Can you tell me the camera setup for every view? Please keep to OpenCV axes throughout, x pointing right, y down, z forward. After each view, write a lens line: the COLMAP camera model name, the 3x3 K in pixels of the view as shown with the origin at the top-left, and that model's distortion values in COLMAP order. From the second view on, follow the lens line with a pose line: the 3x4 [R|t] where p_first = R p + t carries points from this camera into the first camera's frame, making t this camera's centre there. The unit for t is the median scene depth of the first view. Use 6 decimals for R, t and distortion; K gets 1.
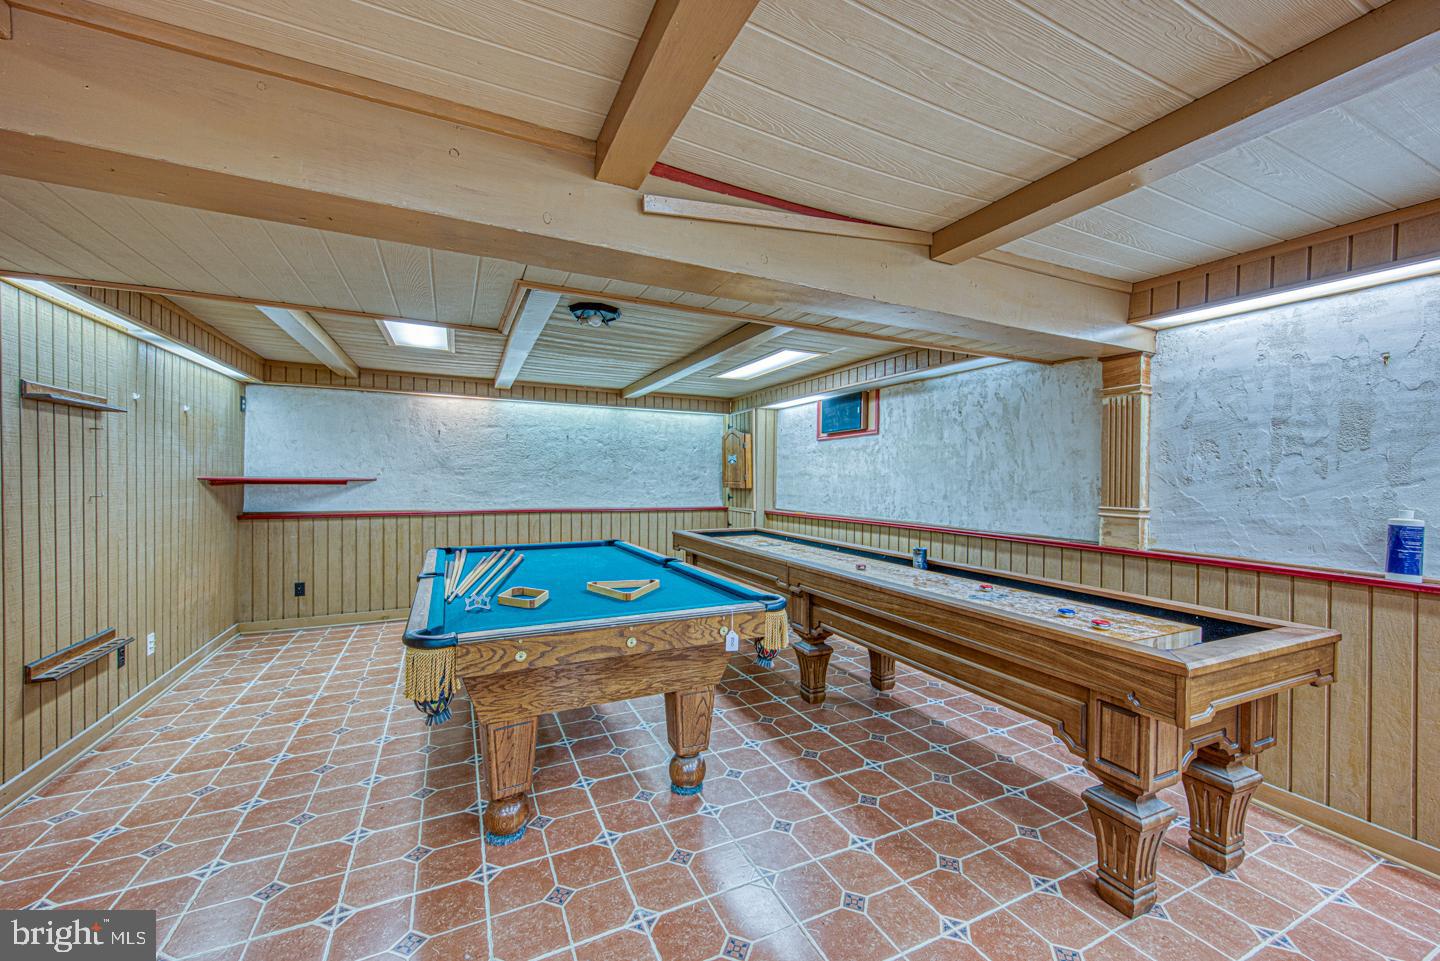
lens RADIAL K [[558.3, 0, 709.7], [0, 558.3, 480.5], [0, 0, 1]] dist [-0.007047, -0.002182]
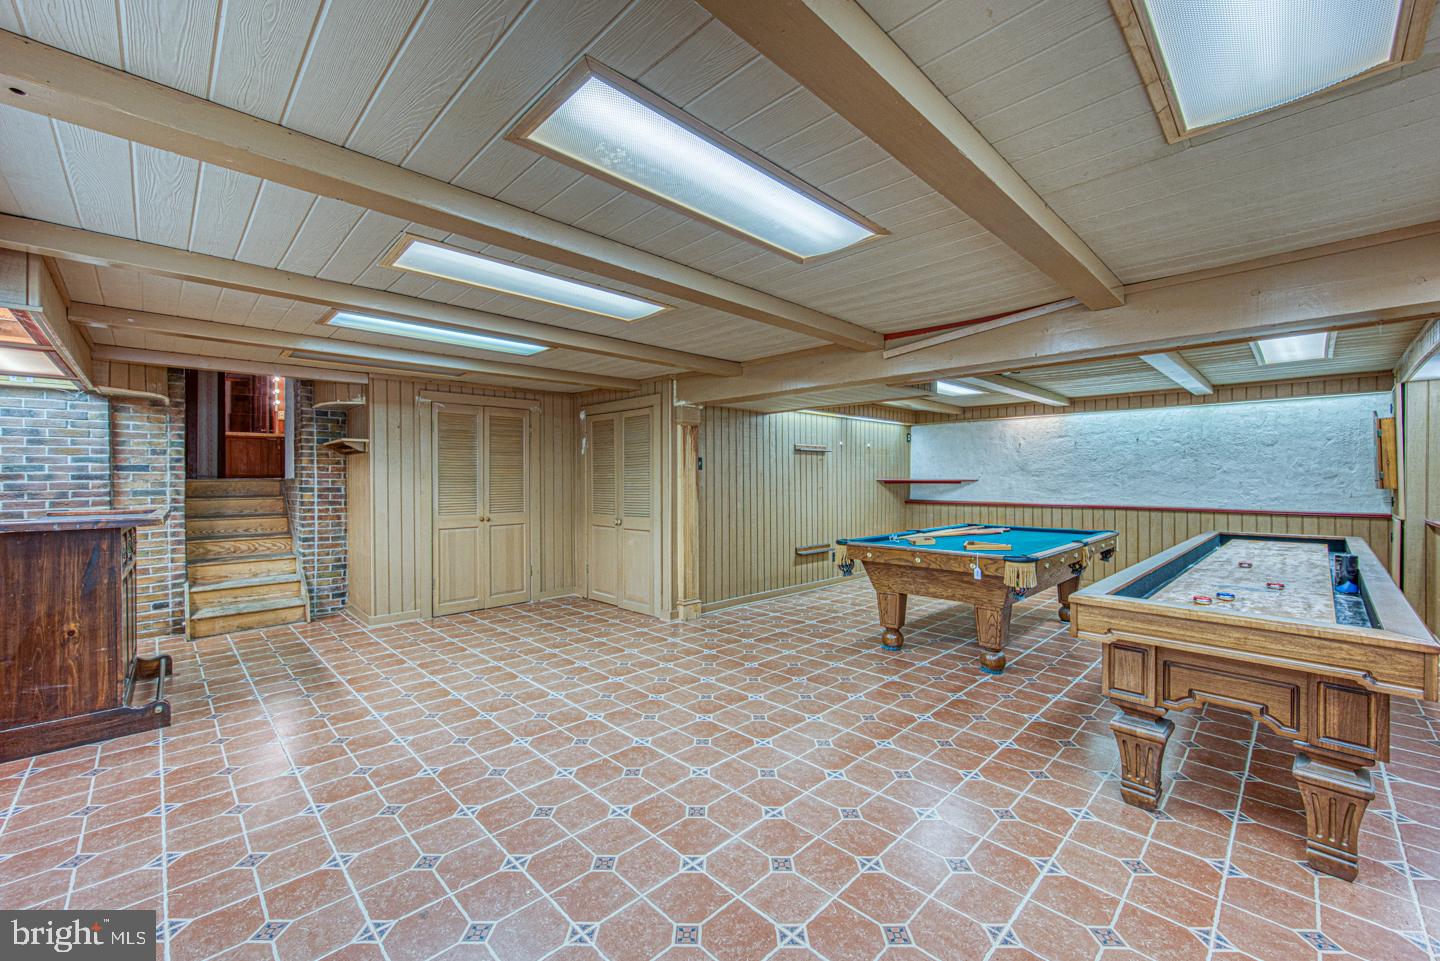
lens RADIAL K [[558.3, 0, 728.1], [0, 558.3, 480.1], [0, 0, 1]] dist [-0.007047, -0.002182]
pose [[0.329637, -0.006743, -0.944084, 0.591523], [0.000705, 0.999976, -0.006896, 0.007744], [0.944107, 0.001607, 0.329634, -0.113151]]
